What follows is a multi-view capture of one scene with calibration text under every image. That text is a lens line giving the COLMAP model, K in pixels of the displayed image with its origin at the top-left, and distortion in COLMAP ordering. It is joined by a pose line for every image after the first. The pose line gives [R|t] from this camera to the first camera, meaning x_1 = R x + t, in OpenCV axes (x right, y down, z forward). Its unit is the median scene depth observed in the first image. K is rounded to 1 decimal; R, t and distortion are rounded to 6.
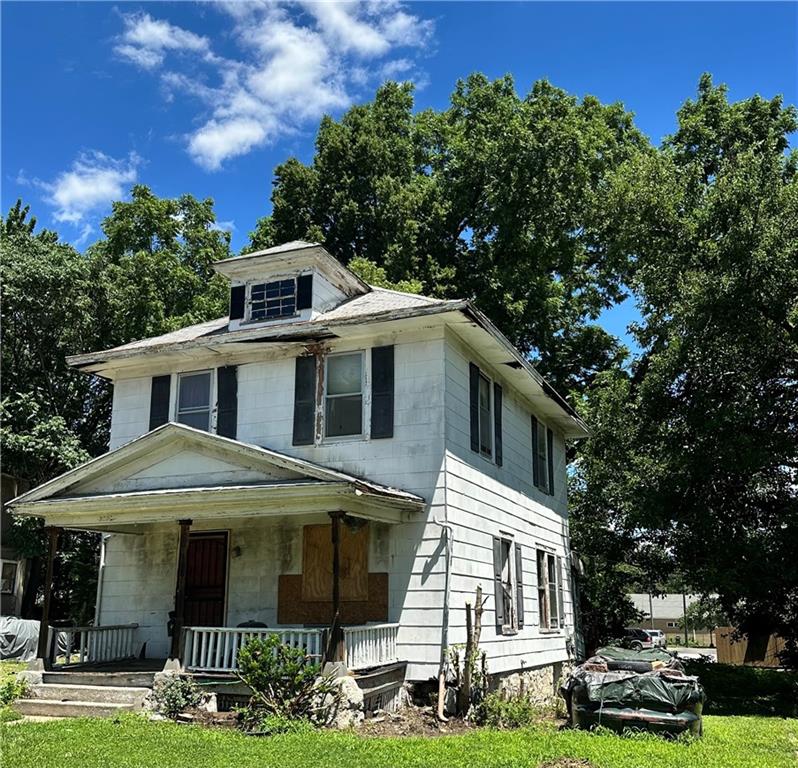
lens RADIAL K [[857.4, 0, 397.9], [0, 857.4, 411.6], [0, 0, 1]] dist [0.163927, -0.373970]
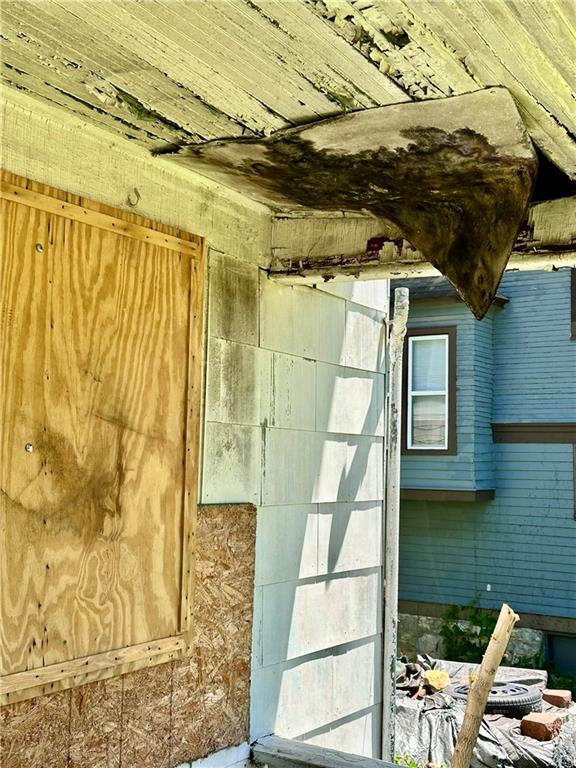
lens RADIAL K [[1009.2, 0, 288.0], [0, 1009.2, 384.0], [0, 0, 1]] dist [0.157325, -0.036124]
pose [[0.149885, 0.082764, 0.985233, -0.232451], [-0.257156, 0.965457, -0.041981, 0.154909], [-0.954675, -0.247067, 0.165991, 0.888311]]
